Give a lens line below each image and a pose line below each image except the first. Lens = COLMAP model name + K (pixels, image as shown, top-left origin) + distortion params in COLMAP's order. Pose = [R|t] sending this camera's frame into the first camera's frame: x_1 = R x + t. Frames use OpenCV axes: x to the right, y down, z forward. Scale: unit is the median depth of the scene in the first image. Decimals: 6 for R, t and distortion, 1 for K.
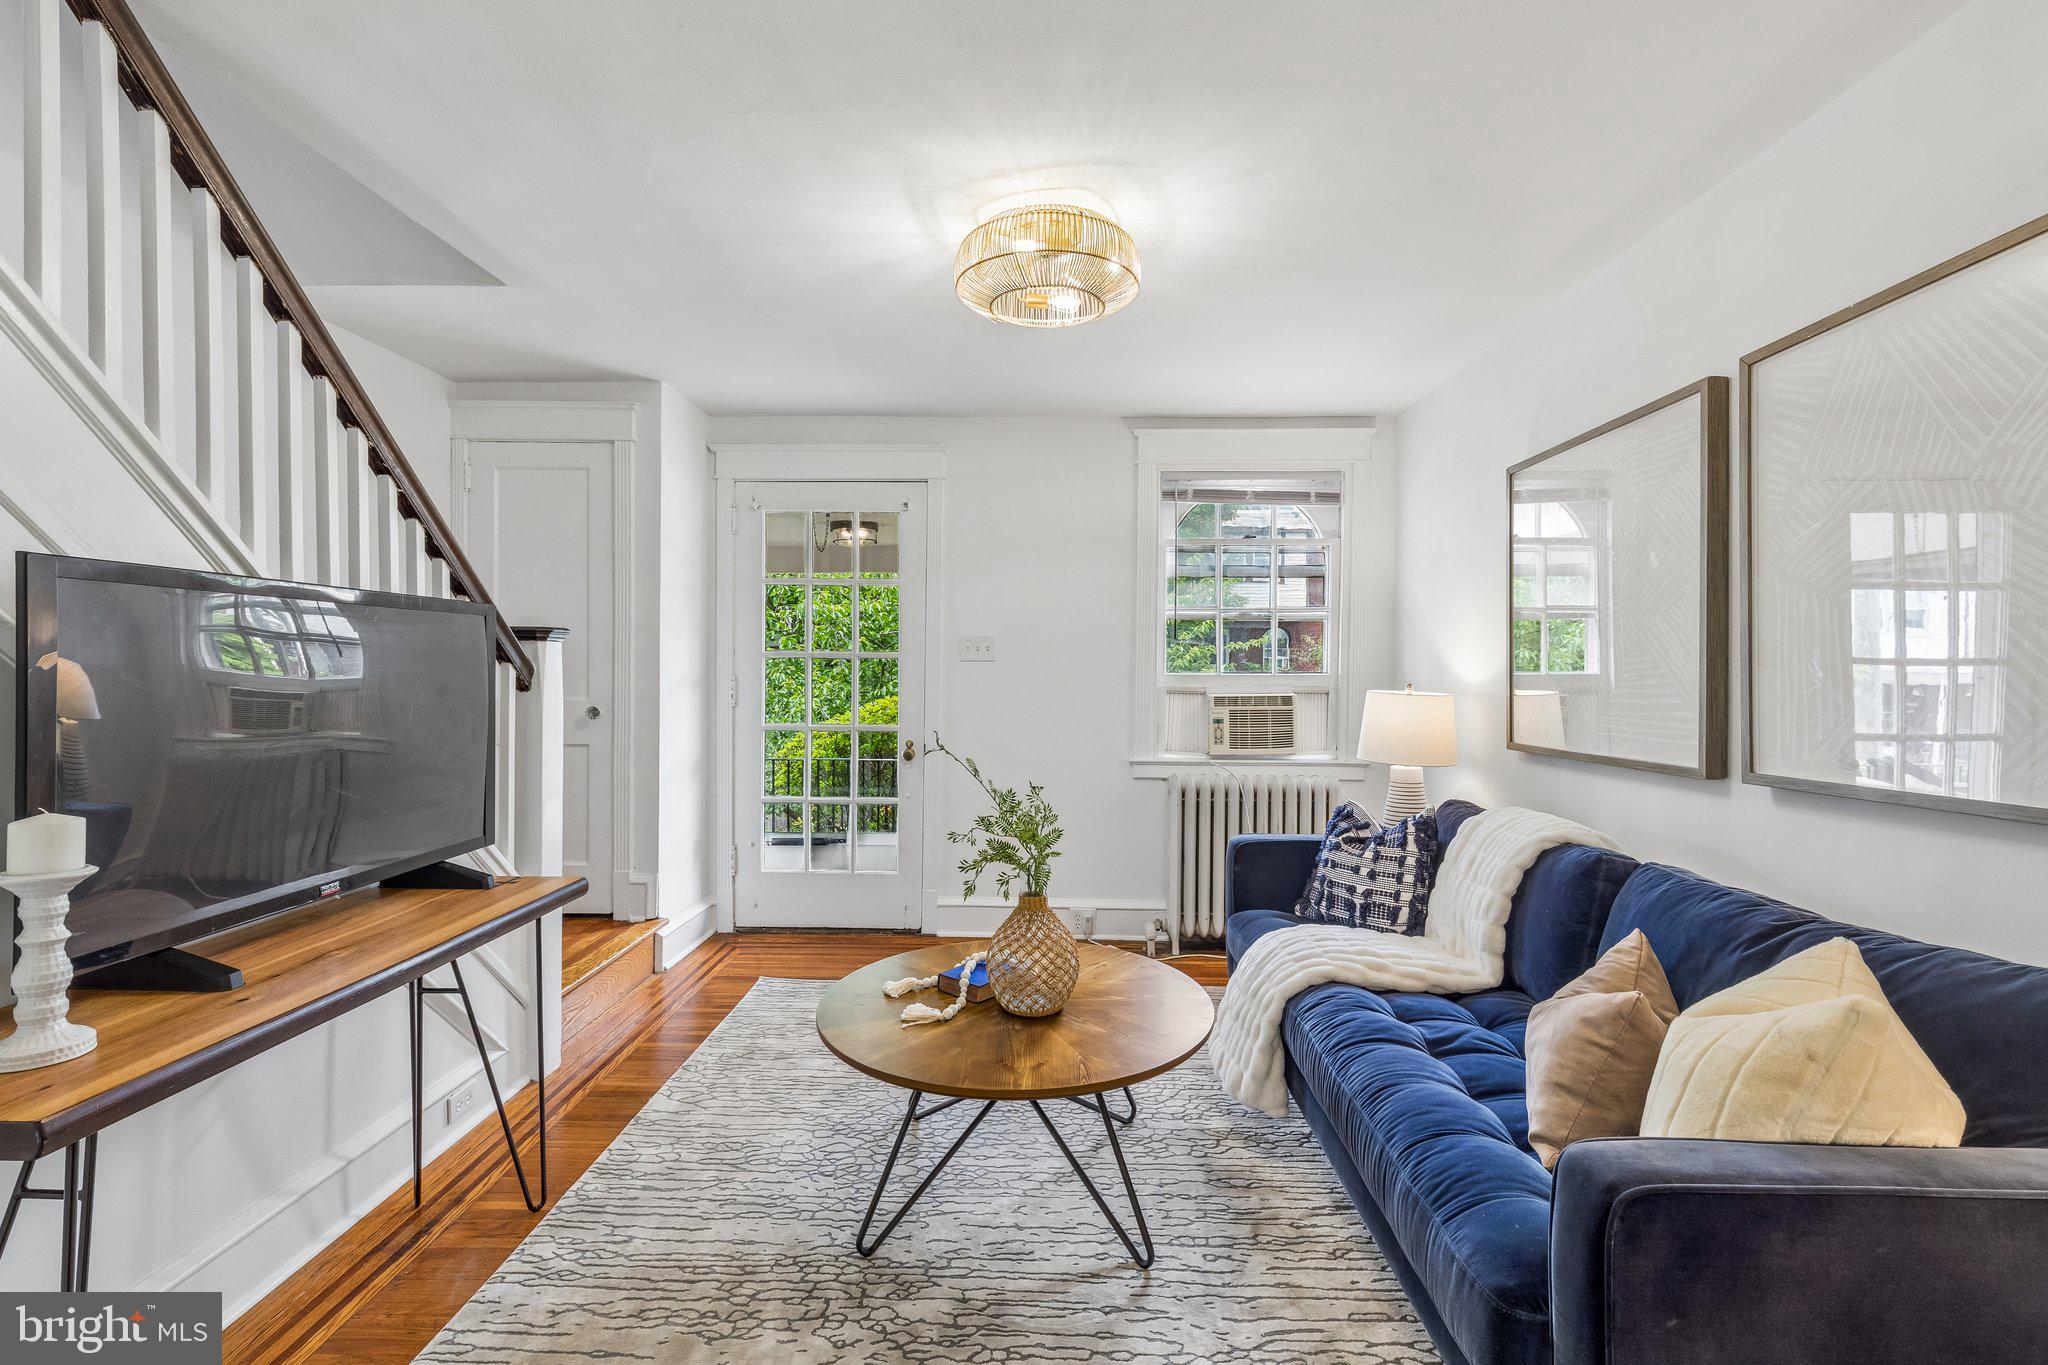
lens RADIAL K [[923.5, 0, 1026.4], [0, 923.5, 671.5], [0, 0, 1]] dist [0.005312, -0.001042]
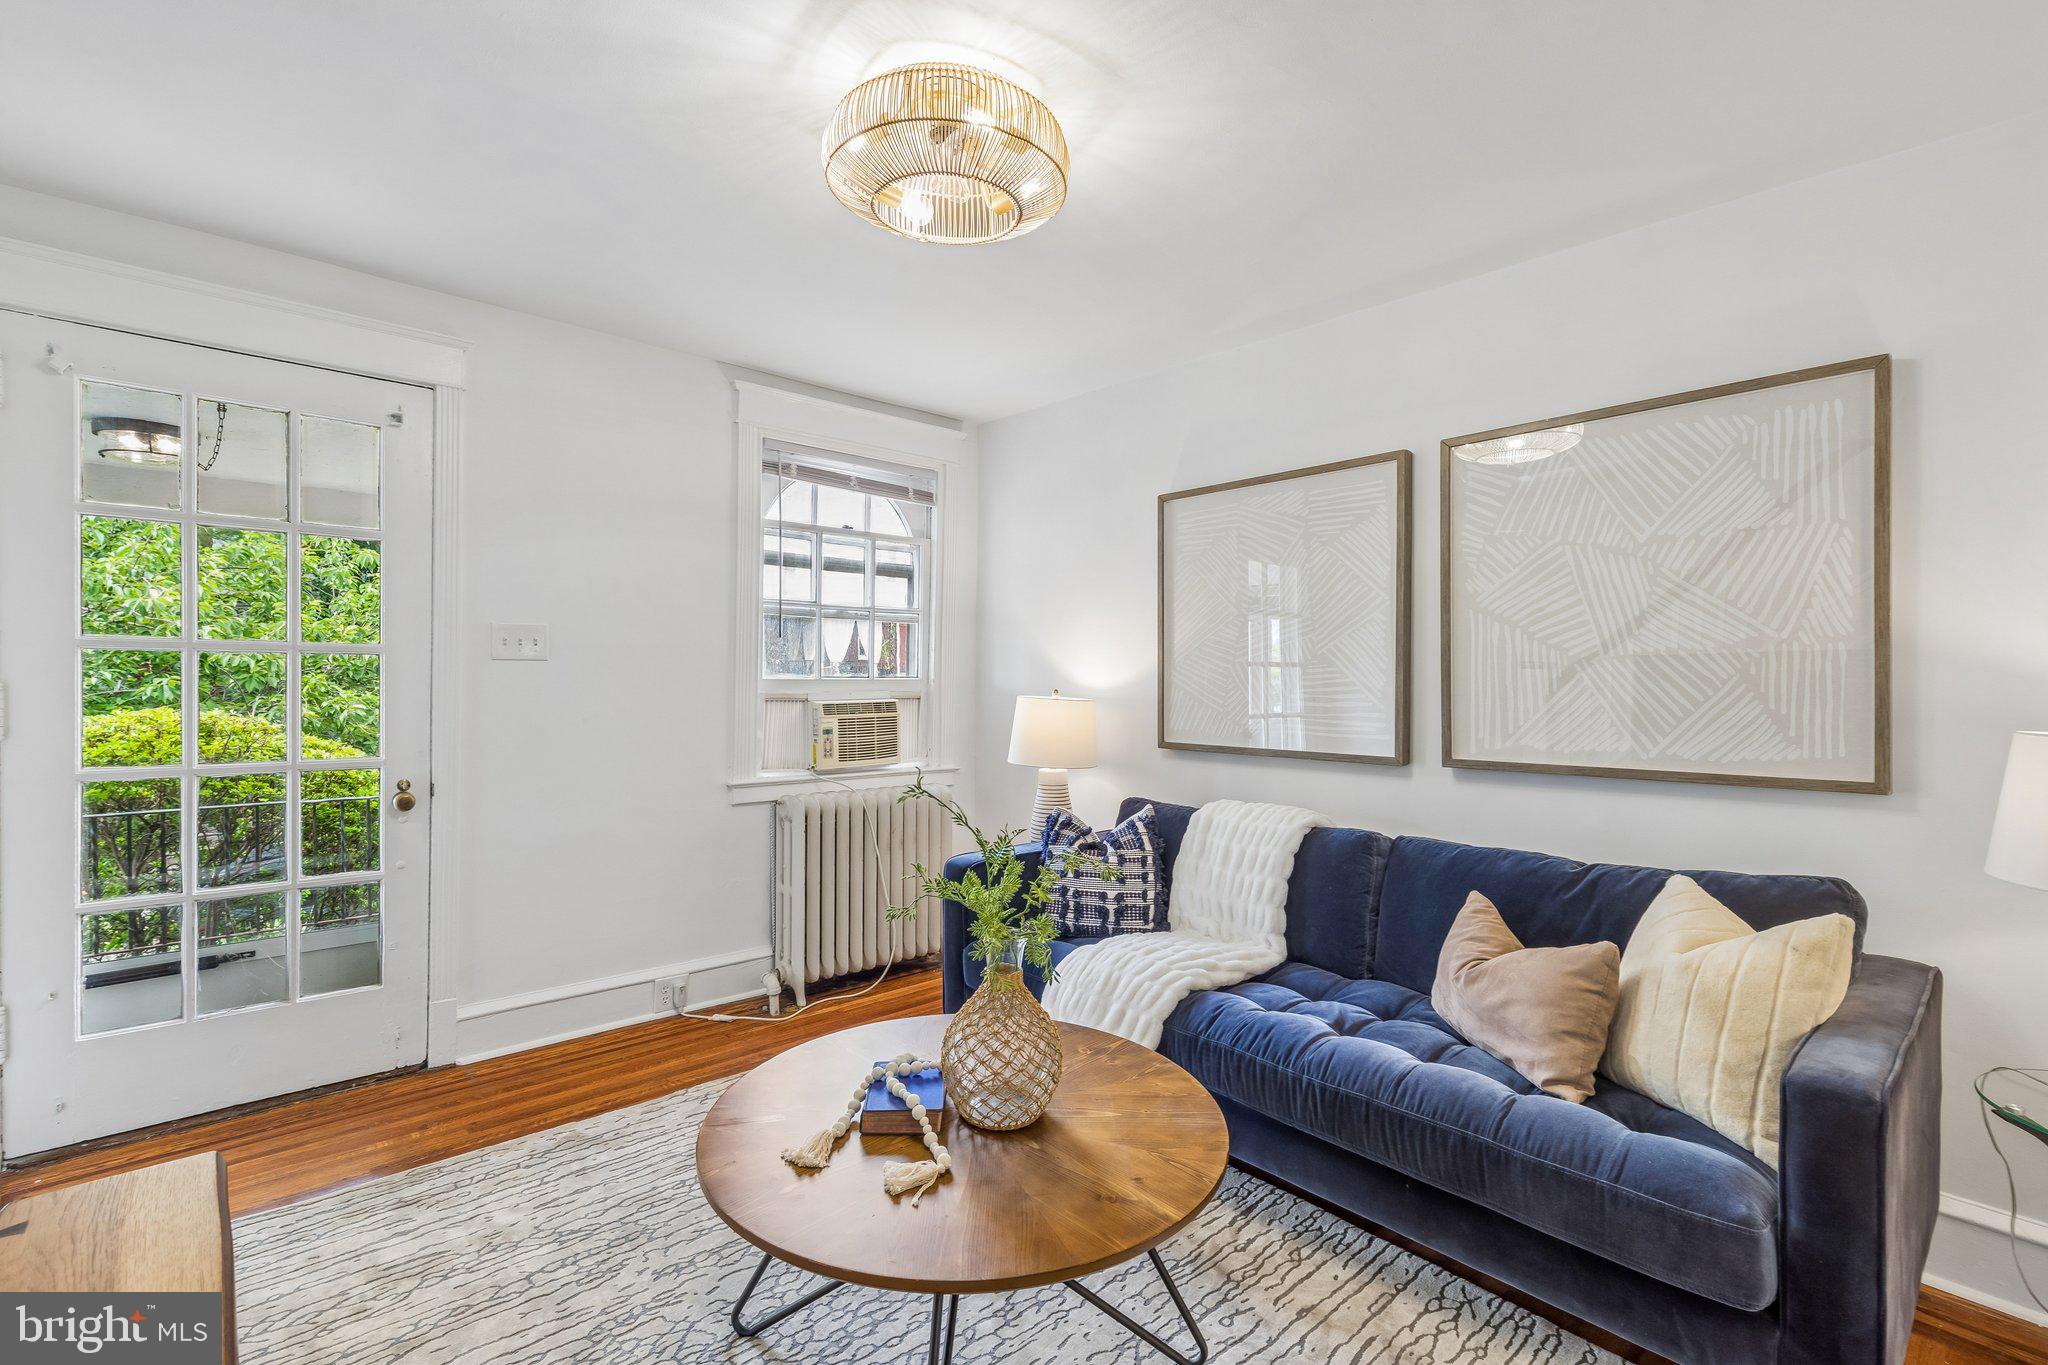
lens RADIAL K [[923.5, 0, 1028.9], [0, 923.5, 686.6], [0, 0, 1]] dist [0.005312, -0.001042]
pose [[0.720939, -0.005086, 0.692980, -0.403547], [-0.006903, 0.999871, 0.014520, -0.005788], [-0.692964, -0.015252, 0.720811, 0.339569]]
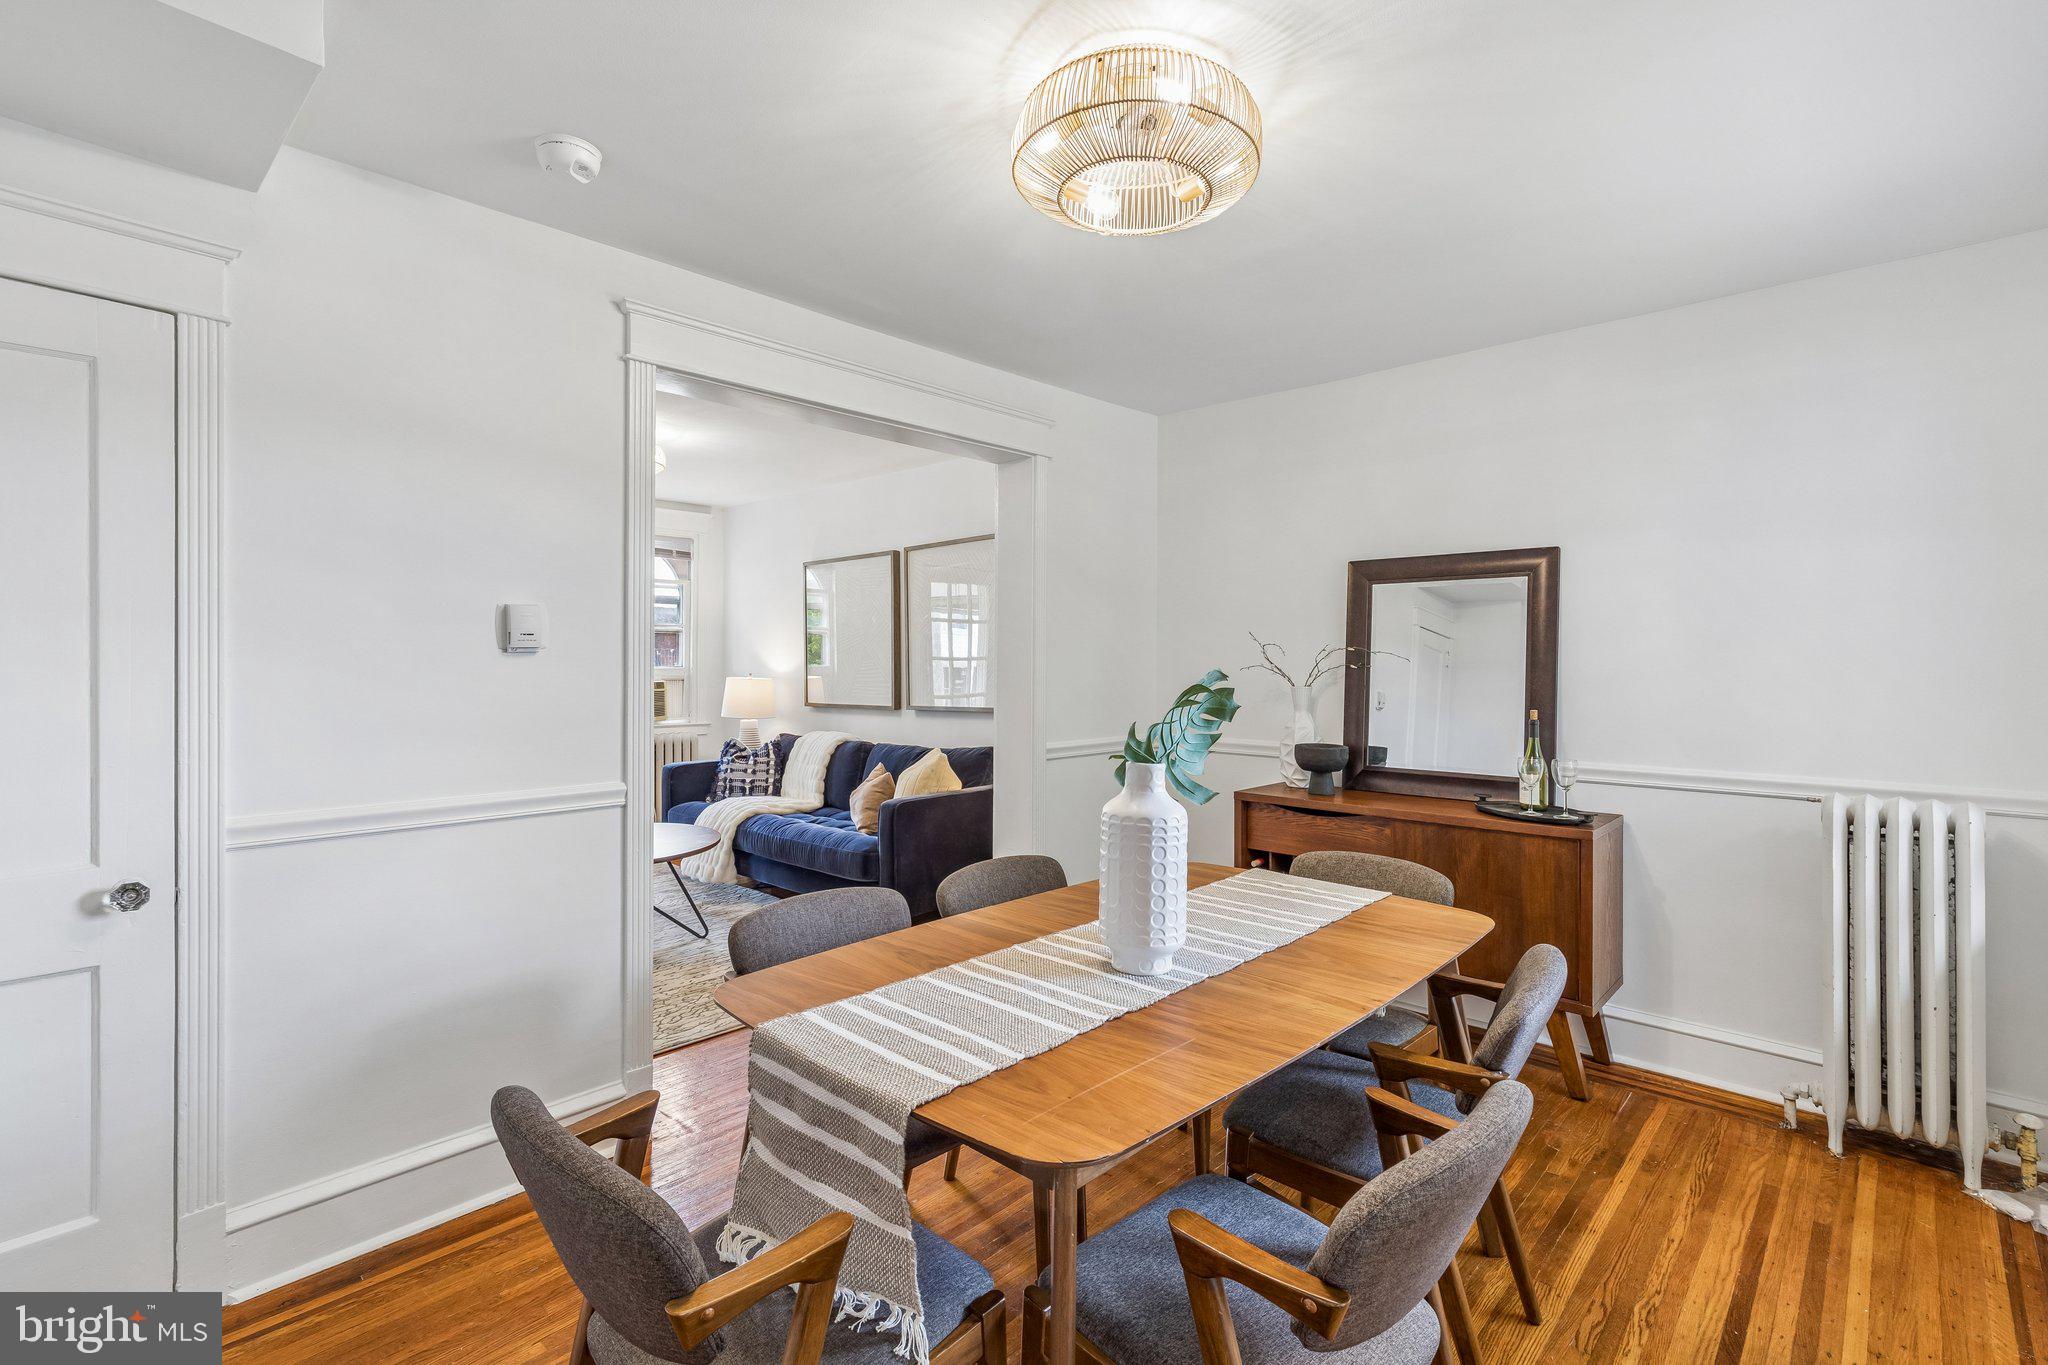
lens RADIAL K [[923.5, 0, 1049.9], [0, 923.5, 667.5], [0, 0, 1]] dist [0.005312, -0.001042]
pose [[0.650510, -0.011184, 0.759416, -0.702000], [0.003042, 0.999922, 0.012120, -0.022824], [-0.759492, -0.005574, 0.650493, -0.748312]]
